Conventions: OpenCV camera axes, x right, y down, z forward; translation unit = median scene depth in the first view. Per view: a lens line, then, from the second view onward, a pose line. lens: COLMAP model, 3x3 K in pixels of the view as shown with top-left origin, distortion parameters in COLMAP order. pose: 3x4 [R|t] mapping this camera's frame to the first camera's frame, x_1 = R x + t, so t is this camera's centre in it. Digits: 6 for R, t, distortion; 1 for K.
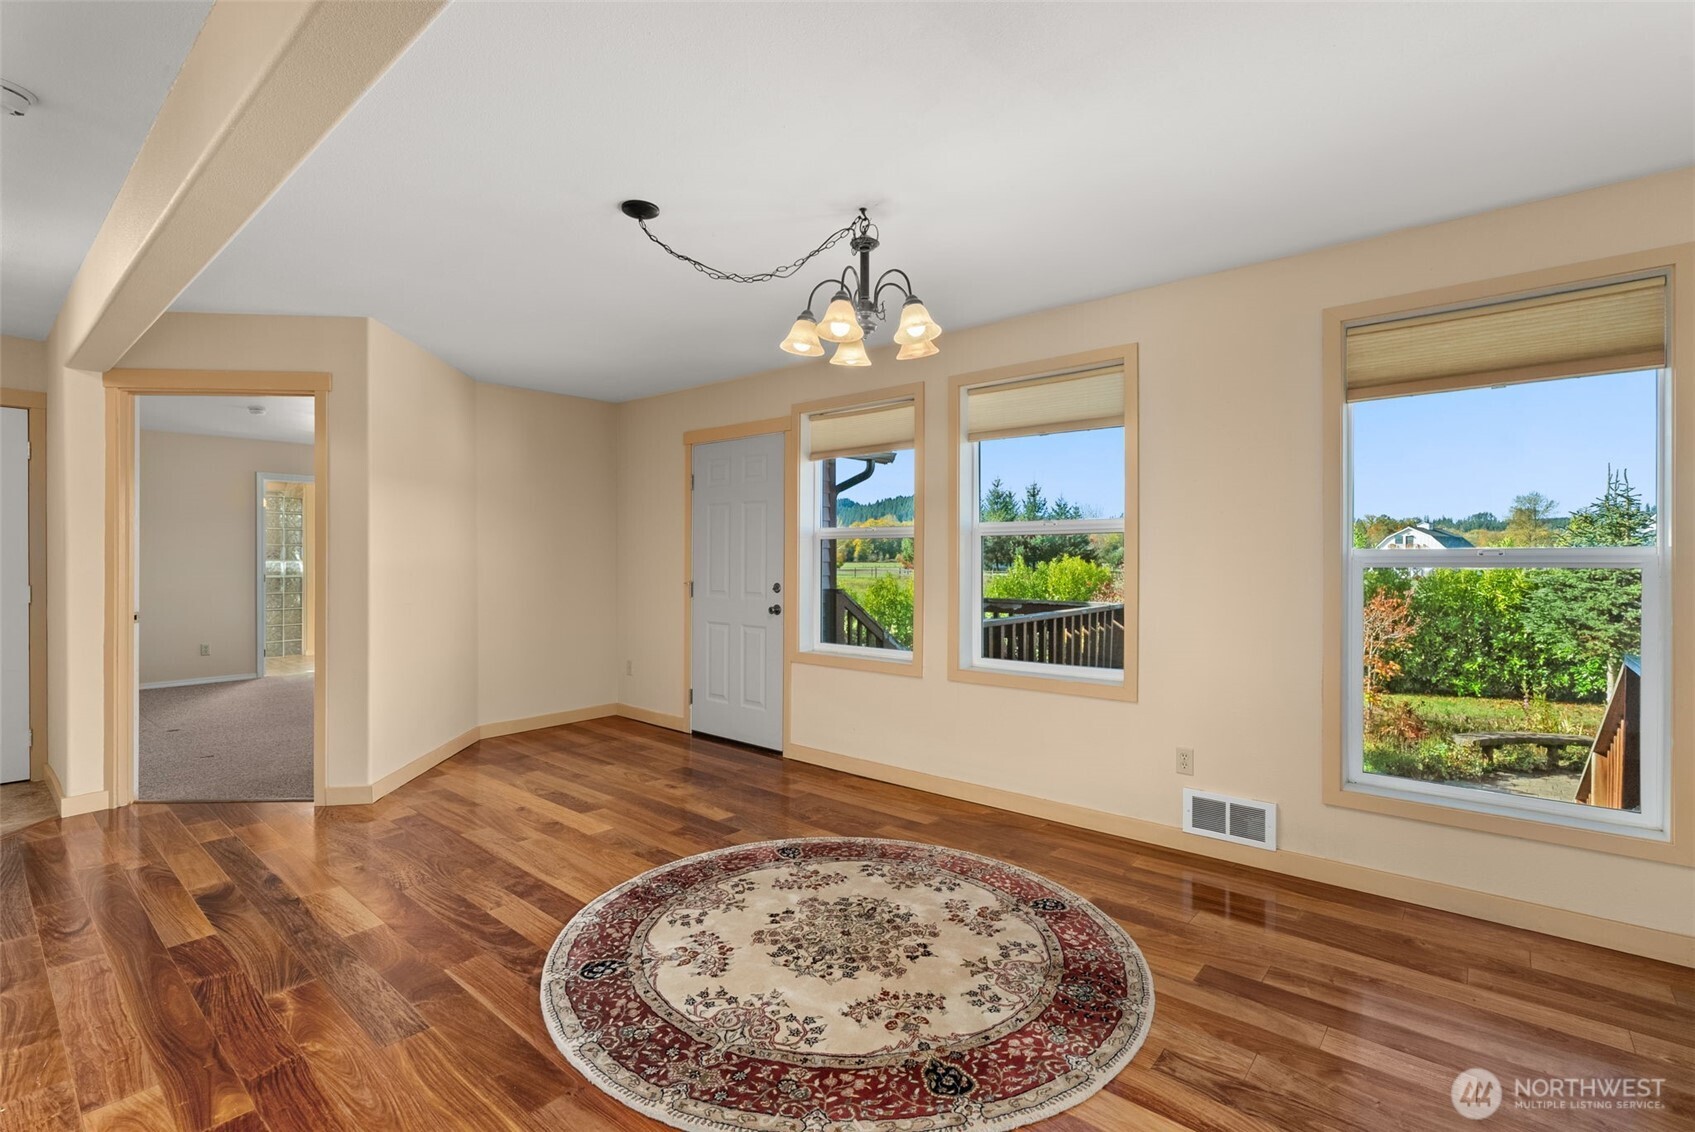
lens RADIAL K [[771.2, 0, 842.9], [0, 771.2, 551.3], [0, 0, 1]] dist [-0.000278, -0.000746]
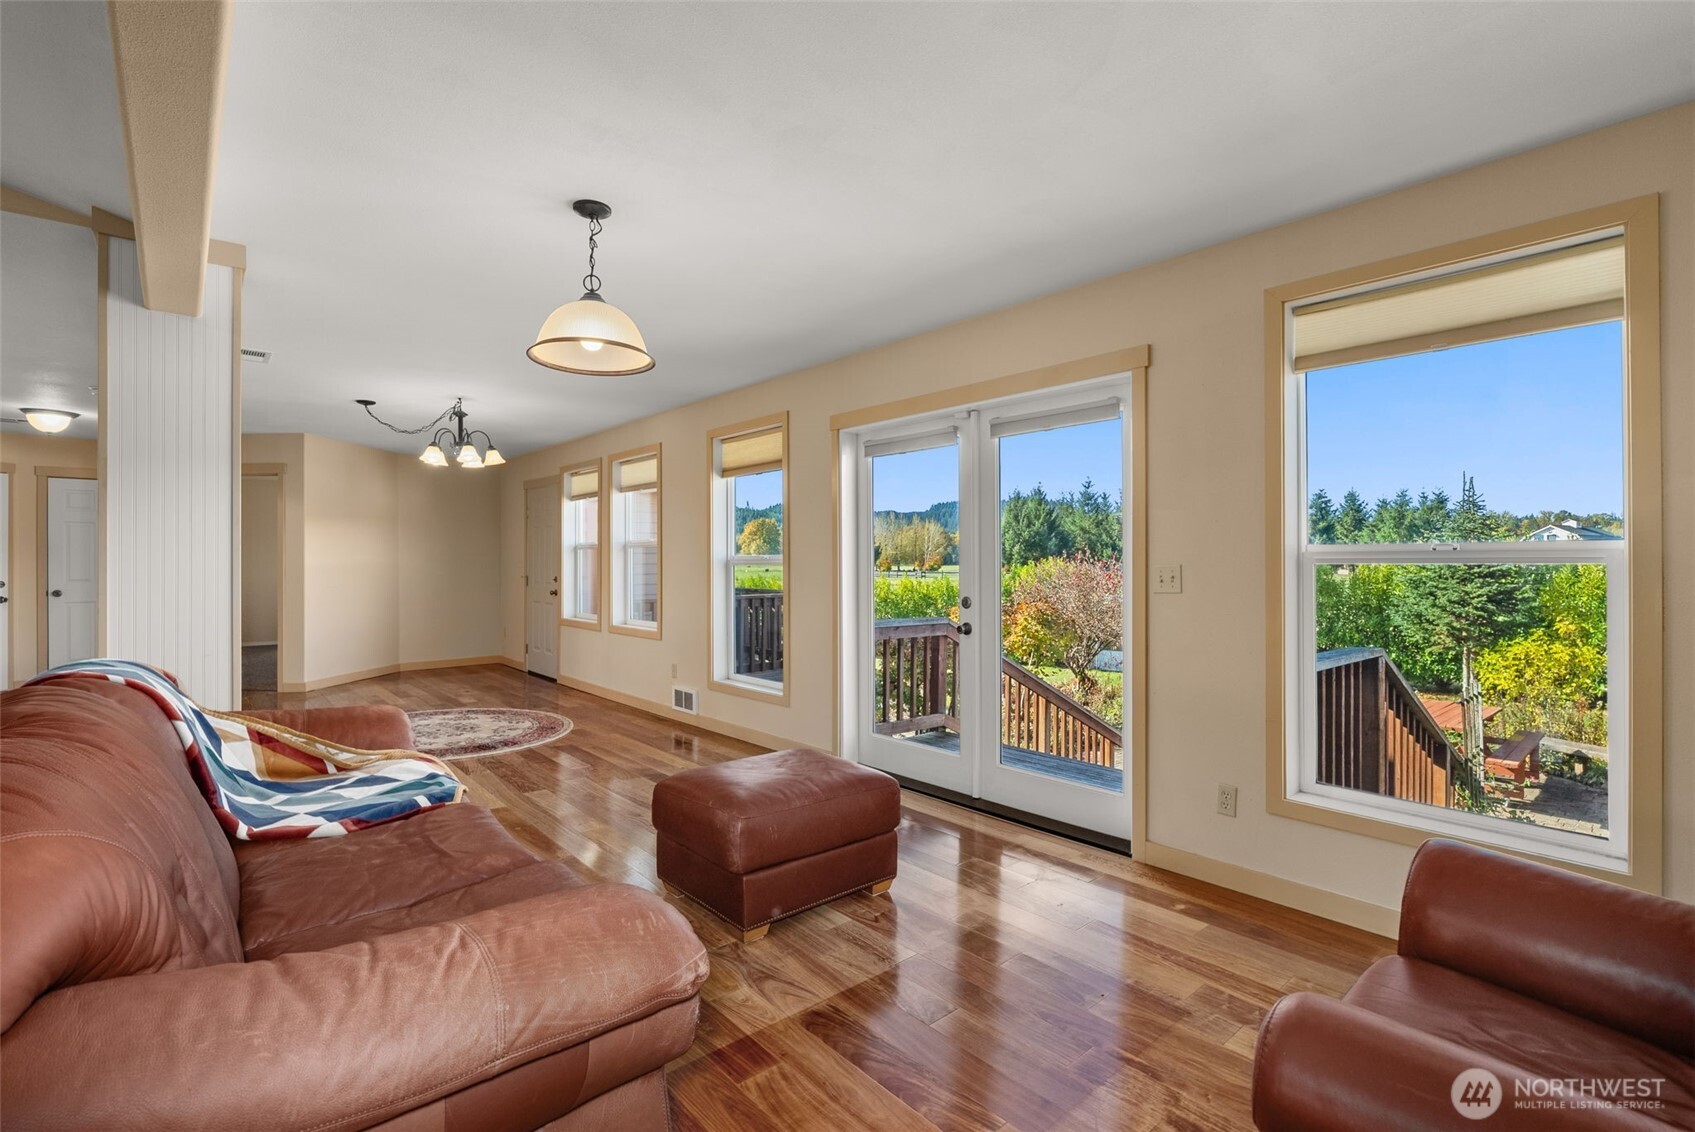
lens RADIAL K [[771.2, 0, 850.4], [0, 771.2, 558.5], [0, 0, 1]] dist [-0.000278, -0.000746]
pose [[0.989331, -0.001635, -0.145675, 0.774308], [0.002648, 0.999974, 0.006759, -0.006389], [0.145660, -0.007073, 0.989309, -0.526892]]
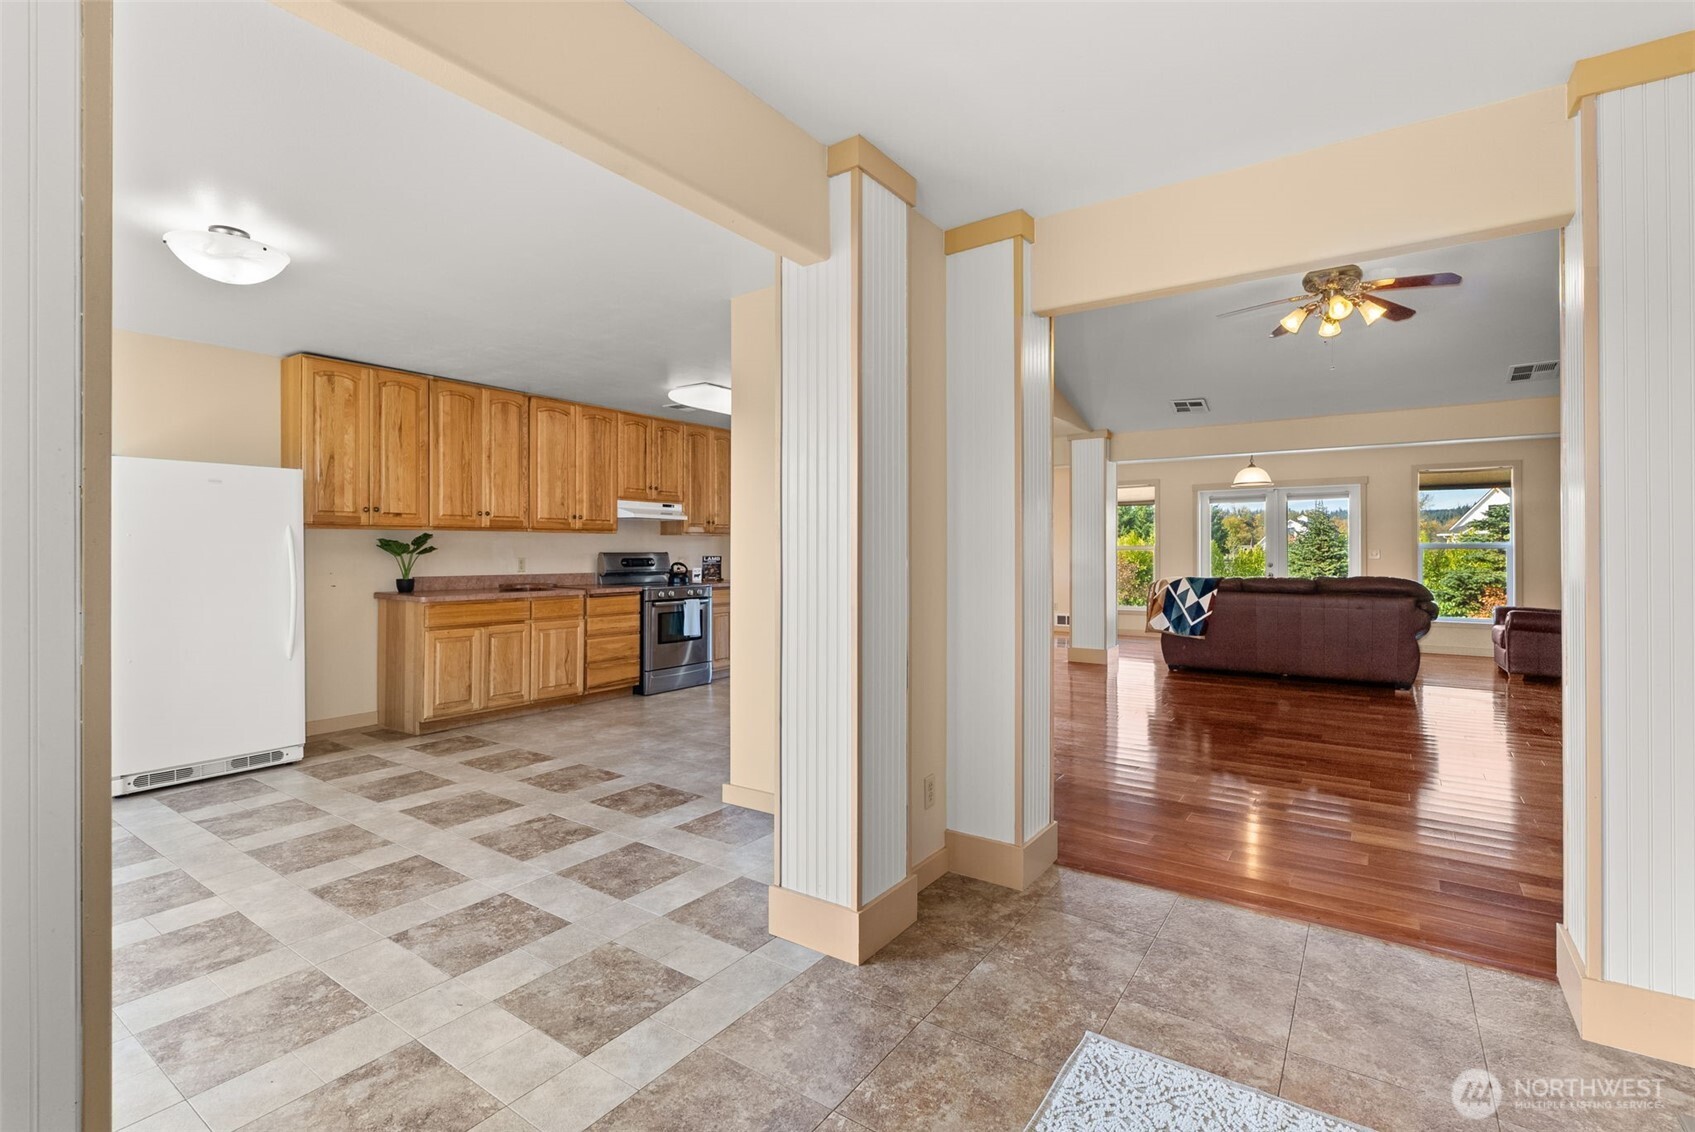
lens RADIAL K [[771.2, 0, 846.2], [0, 771.2, 554.2], [0, 0, 1]] dist [-0.000278, -0.000746]
pose [[0.996285, 0.000934, 0.086115, -0.554979], [-0.002495, 0.999834, 0.018026, -0.012721], [-0.086084, -0.018174, 0.996122, -1.692577]]
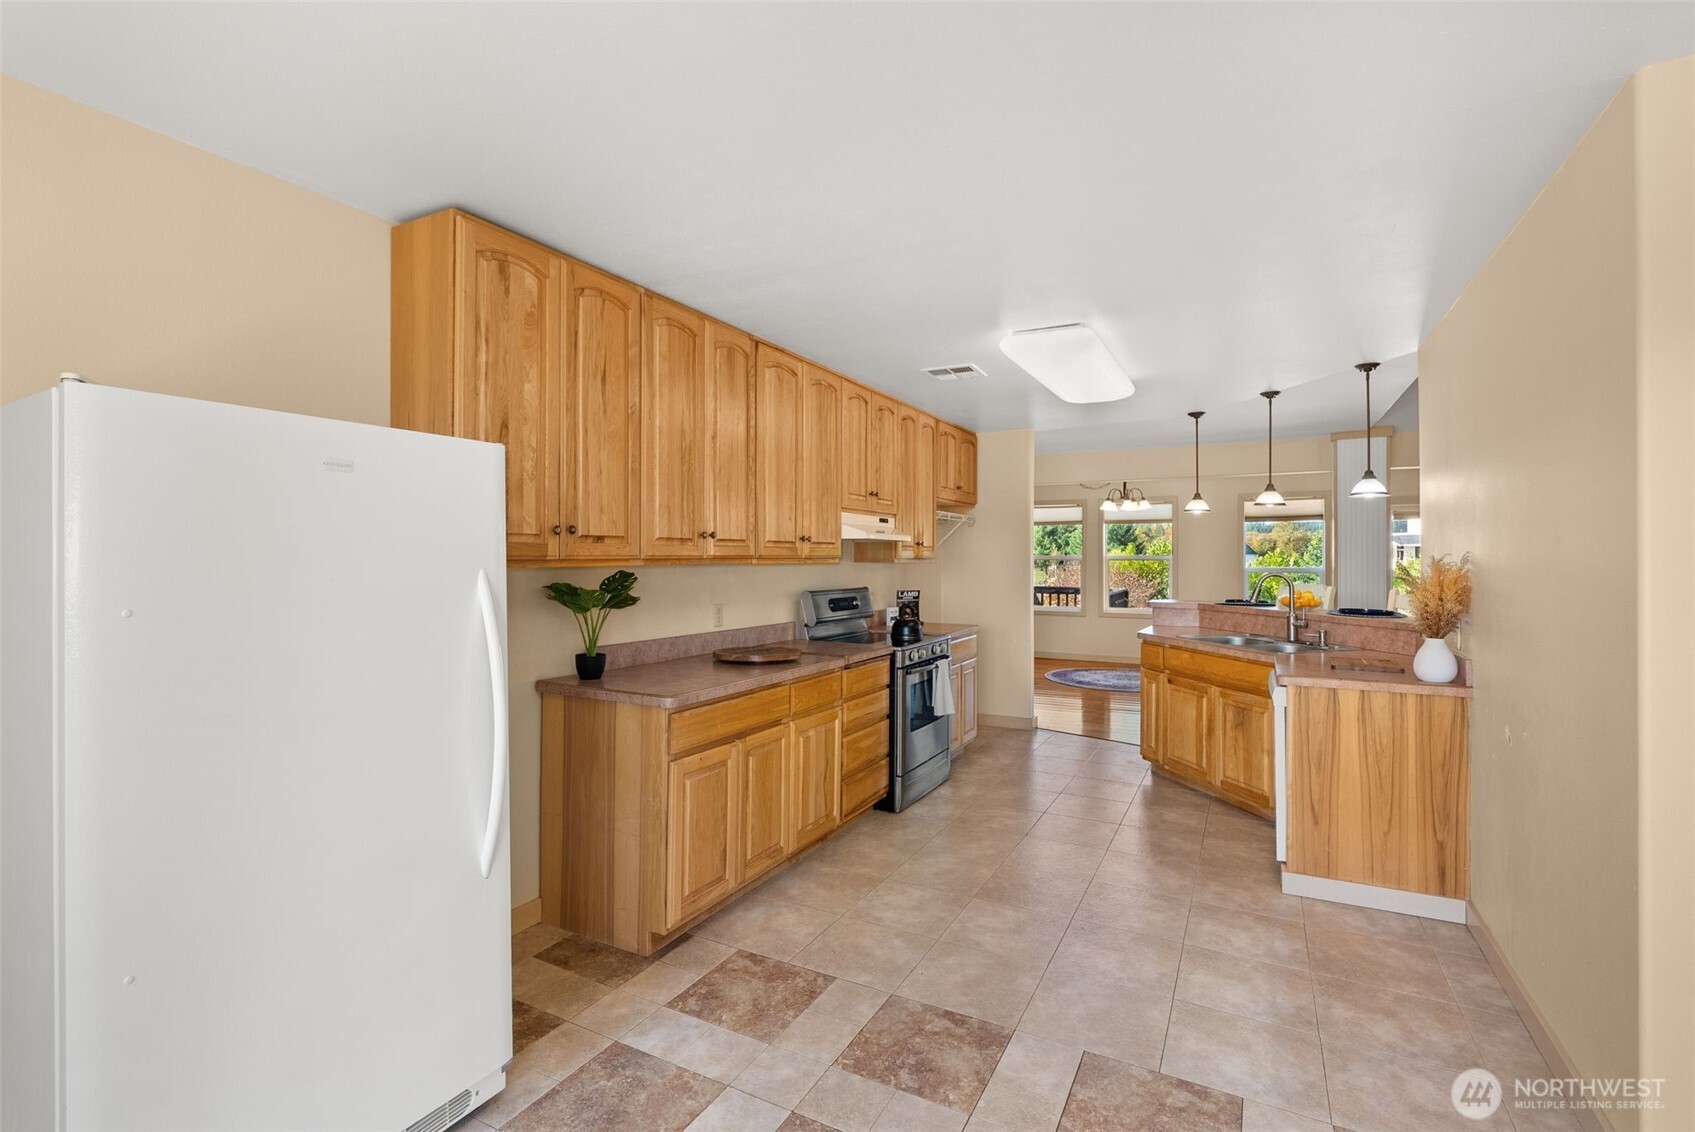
lens RADIAL K [[771.2, 0, 843.2], [0, 771.2, 556.9], [0, 0, 1]] dist [-0.000278, -0.000746]
pose [[0.979653, 0.001897, 0.200689, -1.034711], [-0.003556, 0.999962, 0.007906, -0.039095], [-0.200667, -0.008459, 0.979623, -1.152213]]
